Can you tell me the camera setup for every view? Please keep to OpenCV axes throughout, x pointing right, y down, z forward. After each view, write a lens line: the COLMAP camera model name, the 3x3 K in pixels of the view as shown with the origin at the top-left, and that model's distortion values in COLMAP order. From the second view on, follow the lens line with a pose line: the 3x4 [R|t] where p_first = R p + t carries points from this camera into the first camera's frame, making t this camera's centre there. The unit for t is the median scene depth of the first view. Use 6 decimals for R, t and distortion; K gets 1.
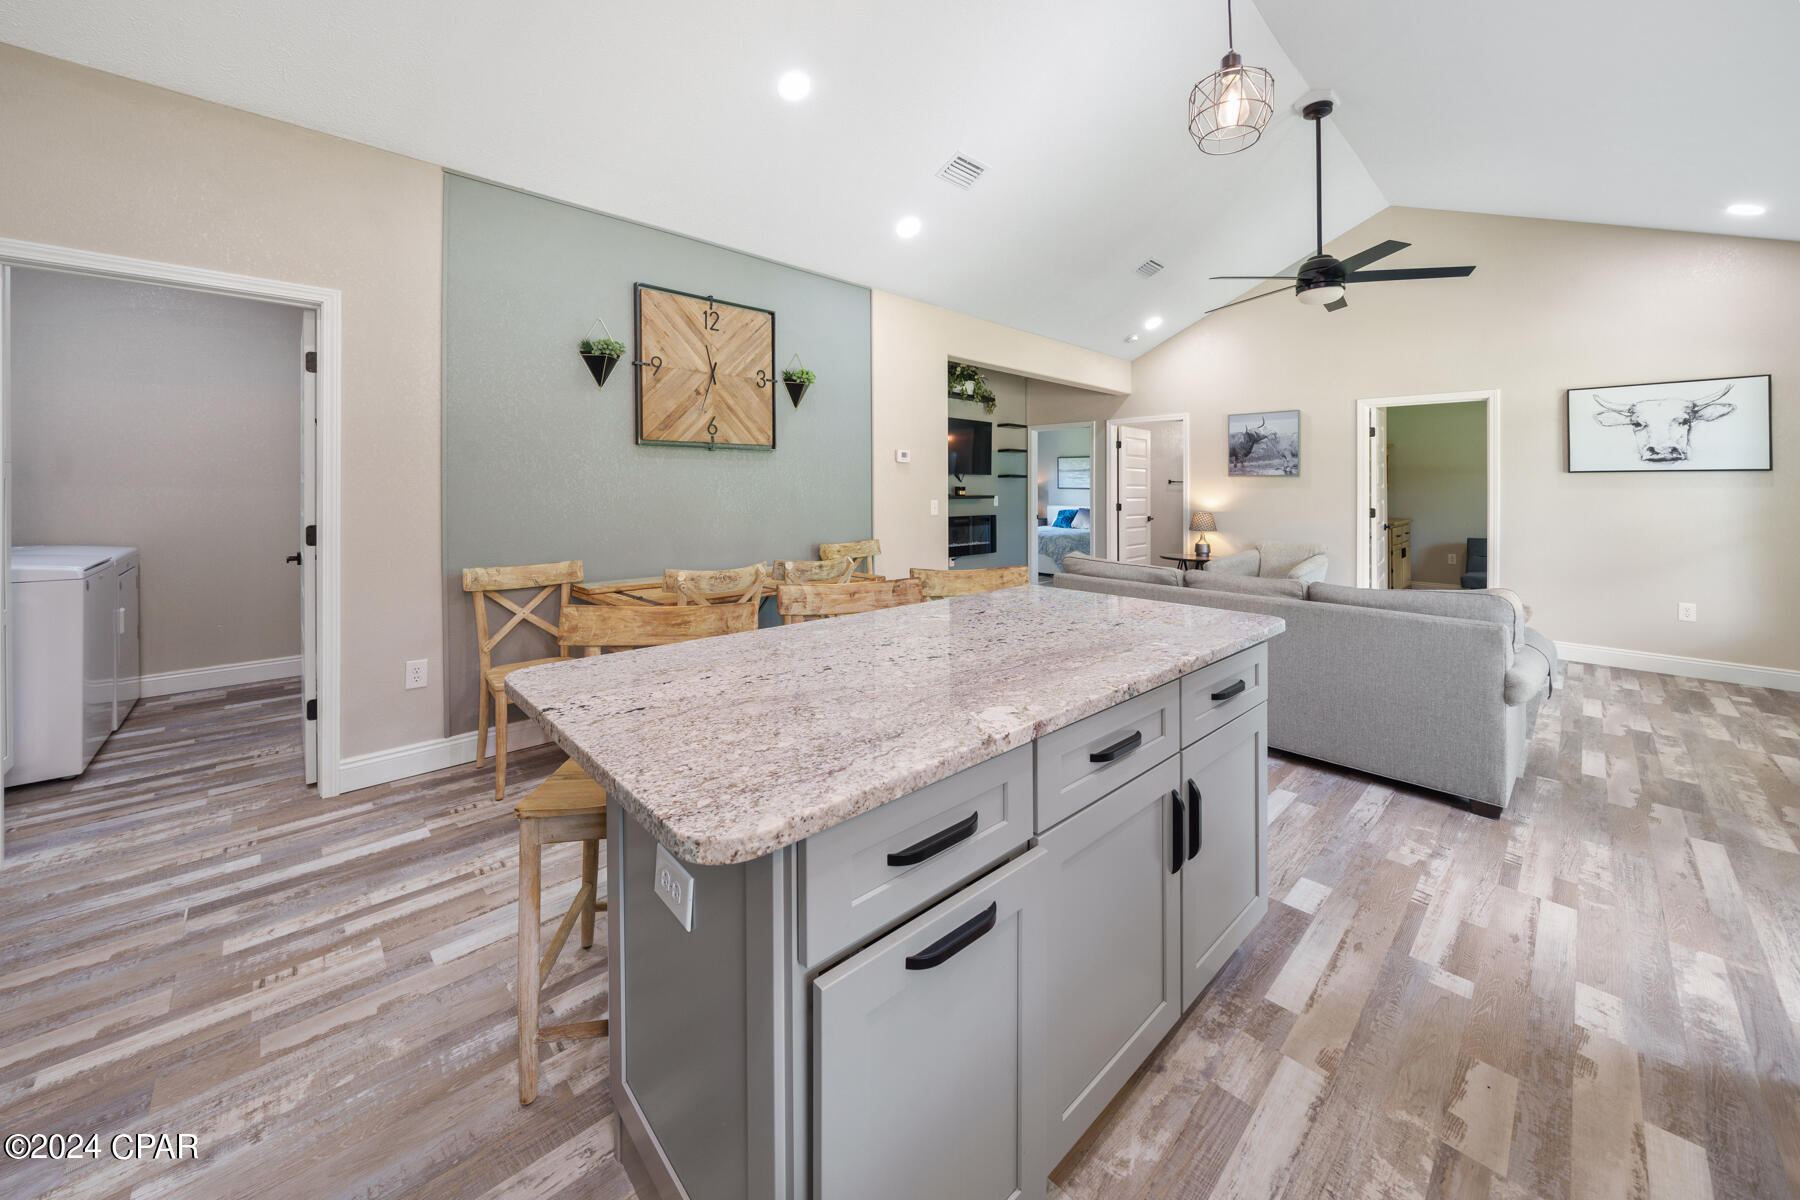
lens RADIAL K [[660.3, 0, 888.2], [0, 660.3, 477.6], [0, 0, 1]] dist [-0.006133, -0.000169]
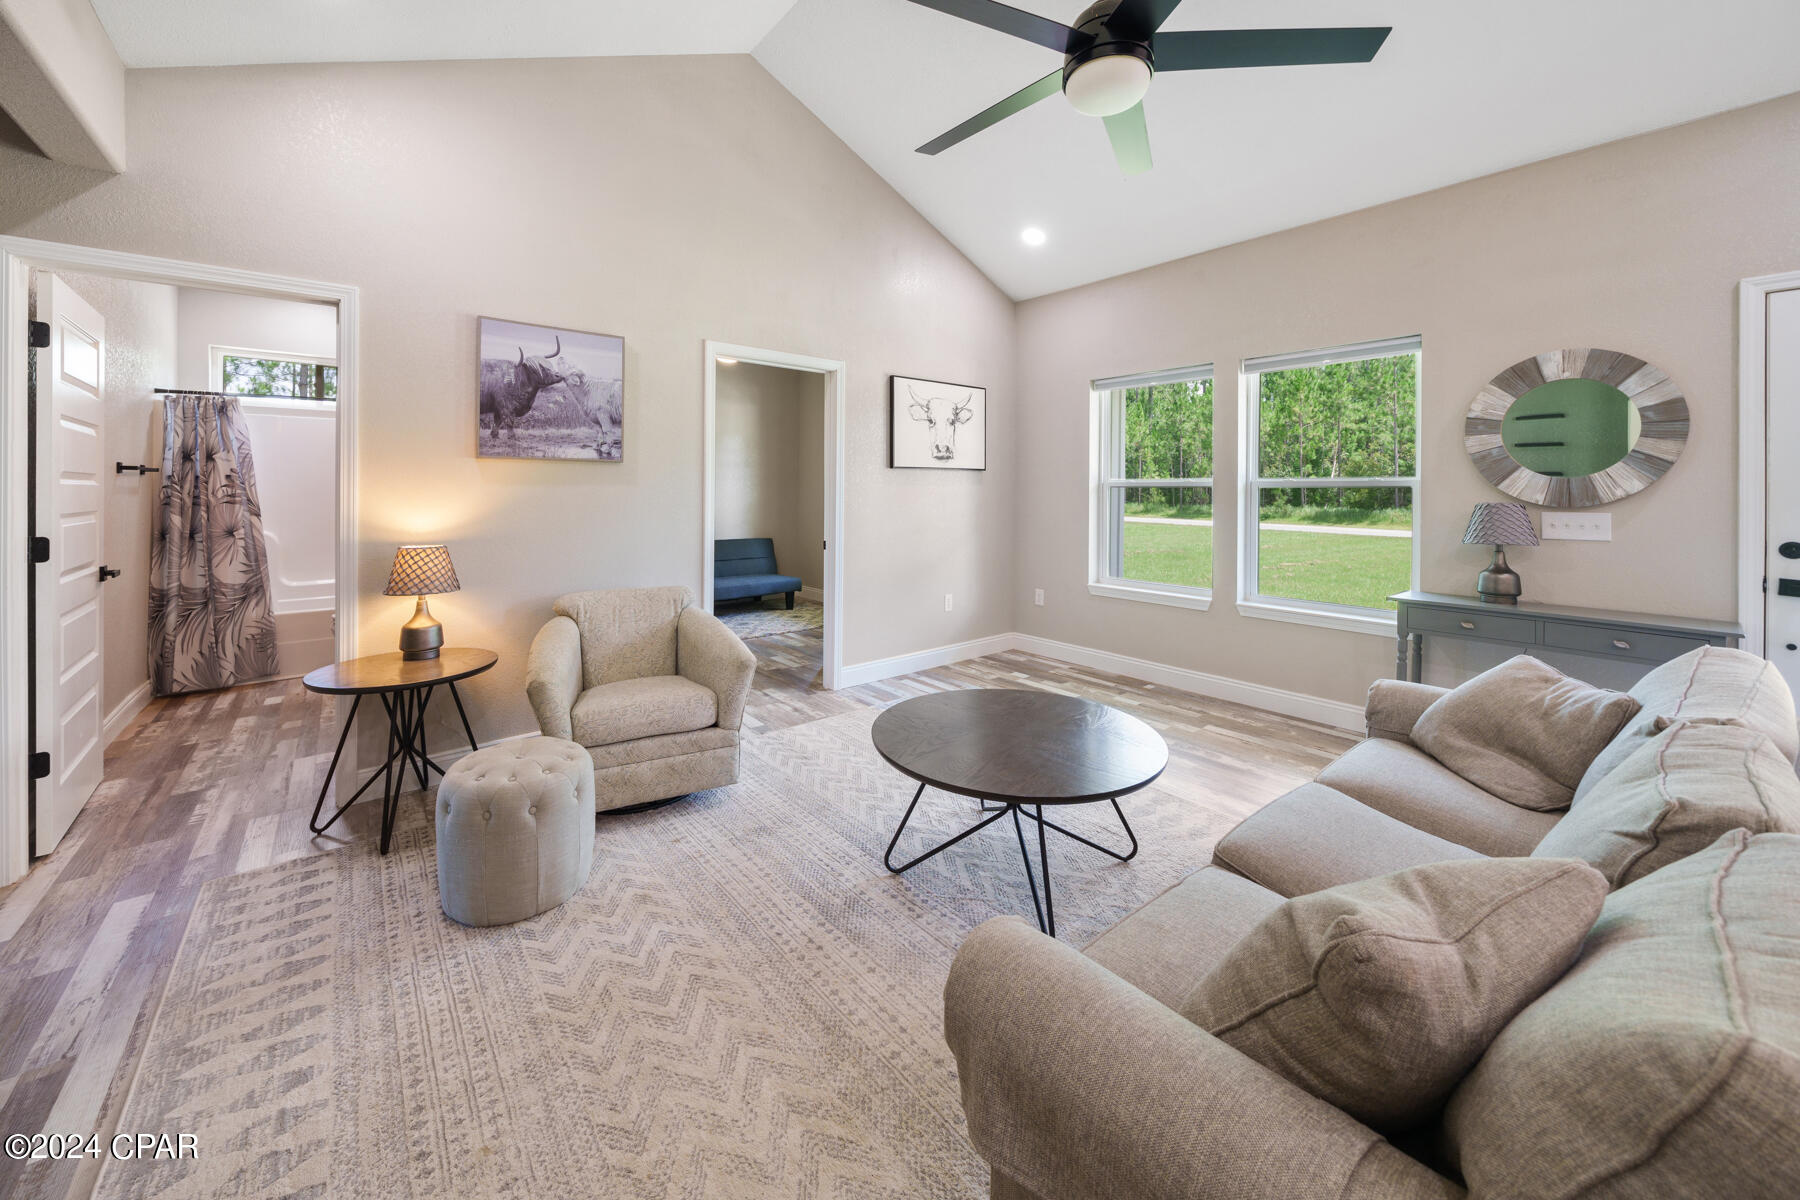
lens RADIAL K [[660.3, 0, 885.4], [0, 660.3, 480.5], [0, 0, 1]] dist [-0.006133, -0.000169]
pose [[0.066150, 0.006842, 0.997786, 0.138450], [-0.018334, 0.999816, -0.005640, 0.014465], [-0.997641, -0.017920, 0.066263, 0.942586]]
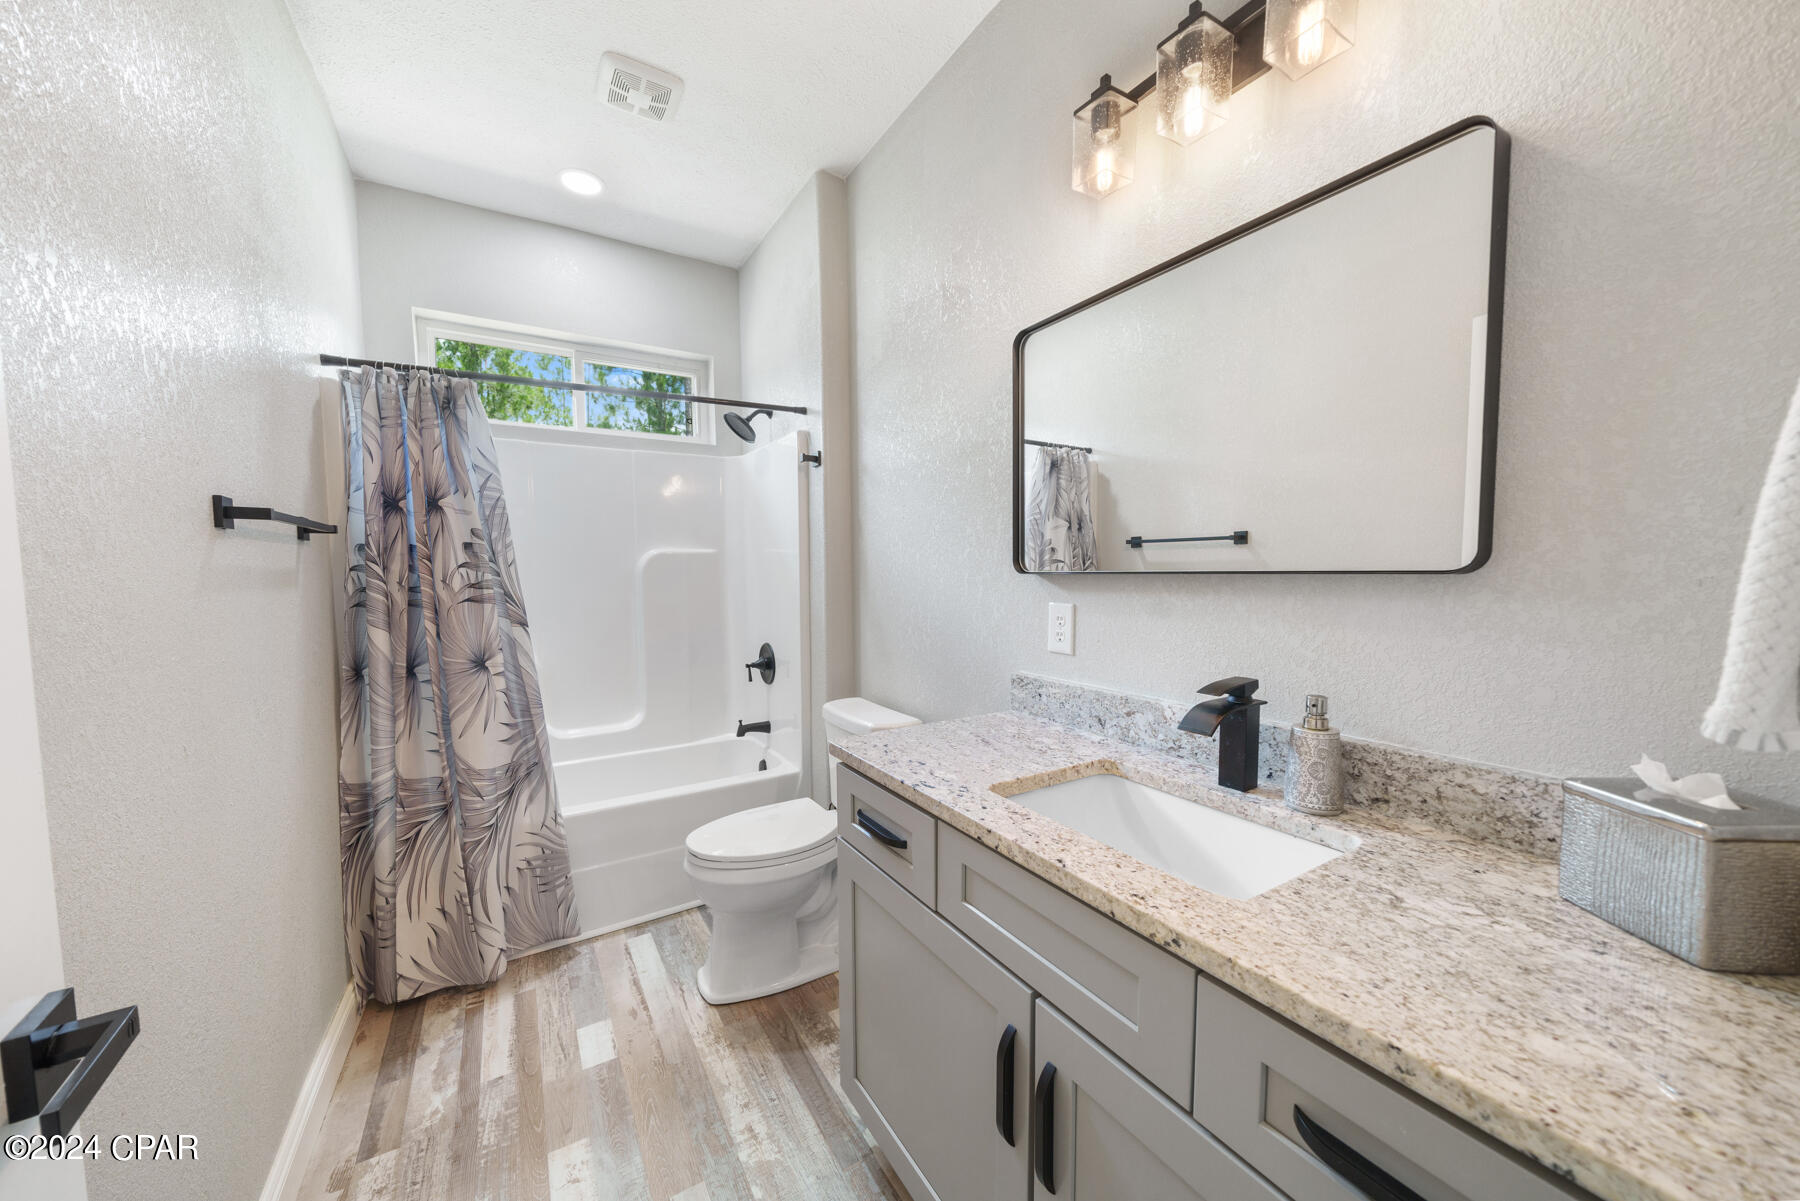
lens RADIAL K [[660.3, 0, 904.1], [0, 660.3, 598.8], [0, 0, 1]] dist [-0.006133, -0.000169]
pose [[0.204418, -0.062104, 0.976912, 0.568867], [-0.006317, 0.997881, 0.064759, 0.024563], [-0.978863, -0.019409, 0.203592, 1.480971]]
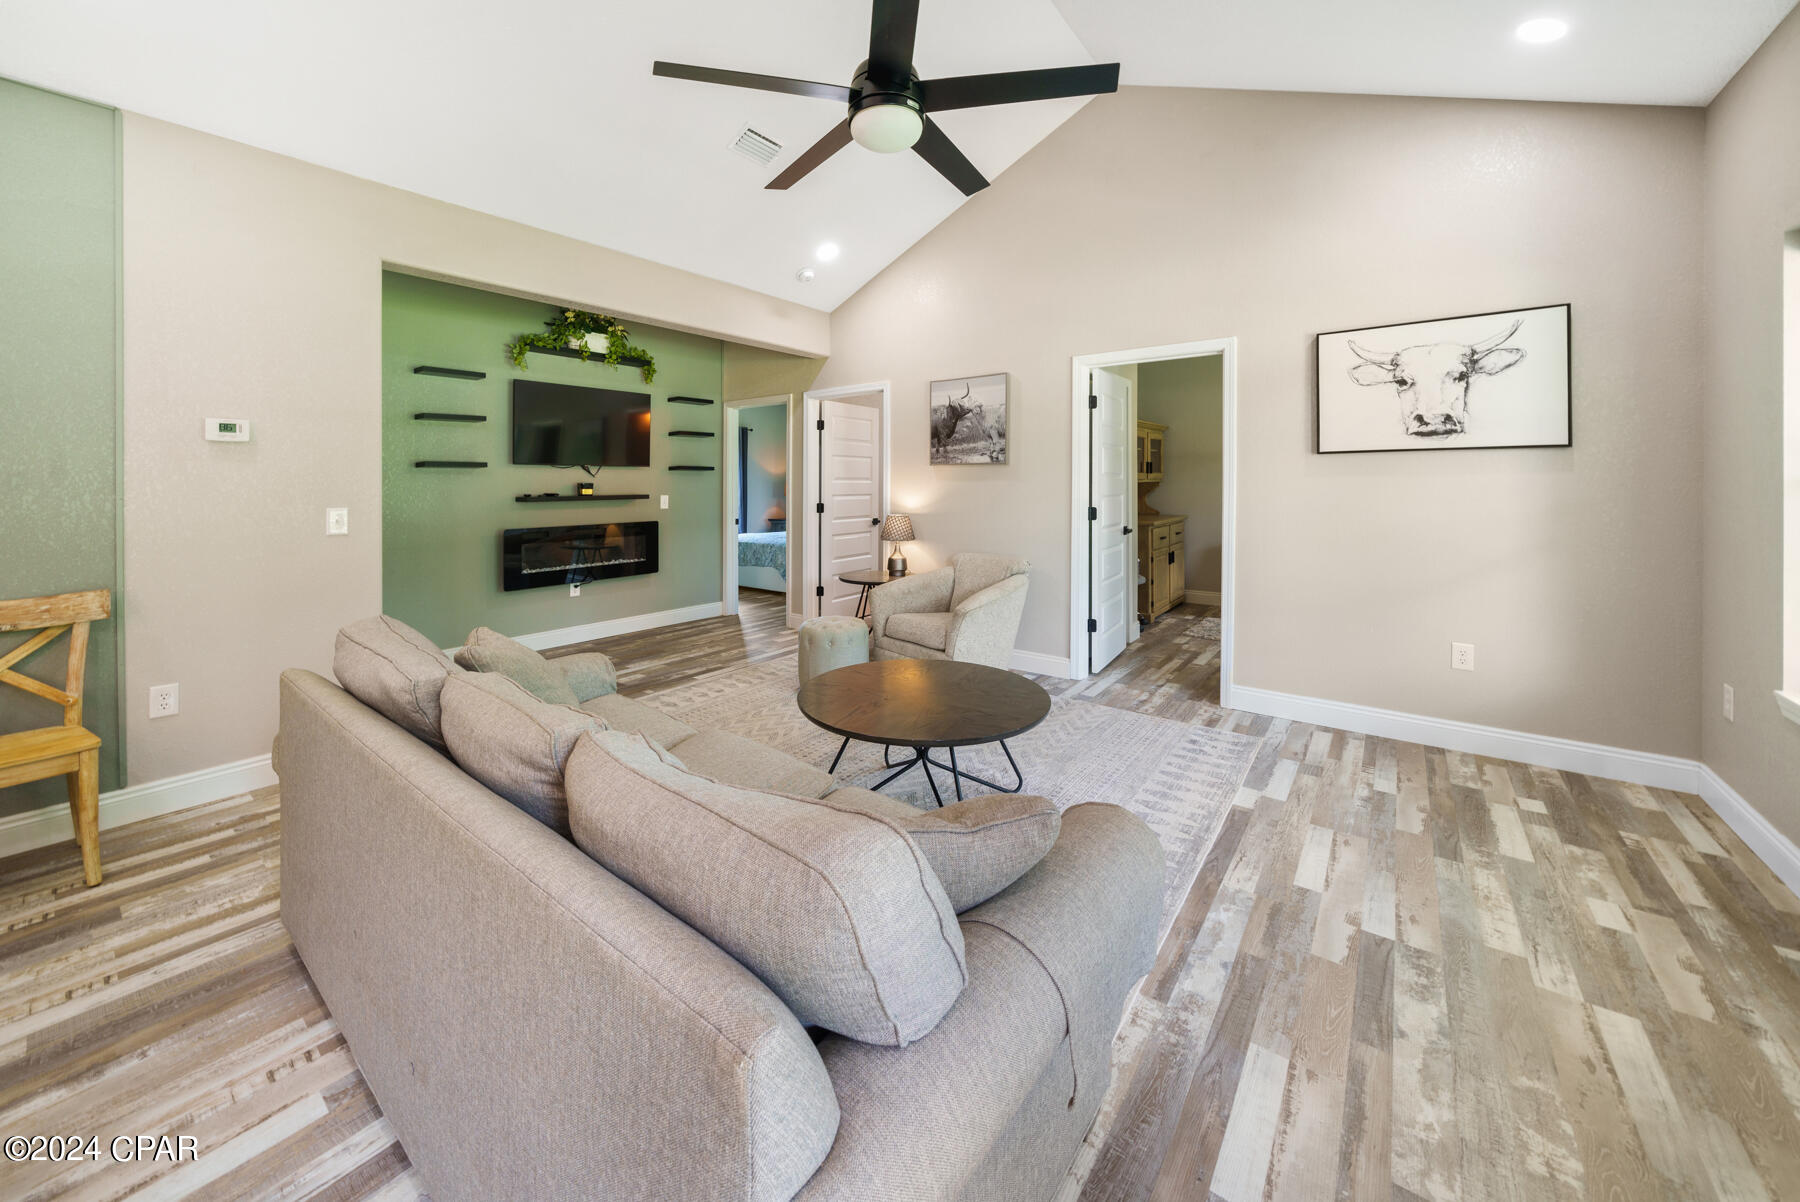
lens RADIAL K [[660.3, 0, 885.4], [0, 660.3, 483.3], [0, 0, 1]] dist [-0.006133, -0.000169]
pose [[0.988409, -0.011944, 0.151341, 0.476613], [0.009594, 0.999822, 0.016249, 0.007720], [-0.151508, -0.014609, 0.988348, 0.378296]]
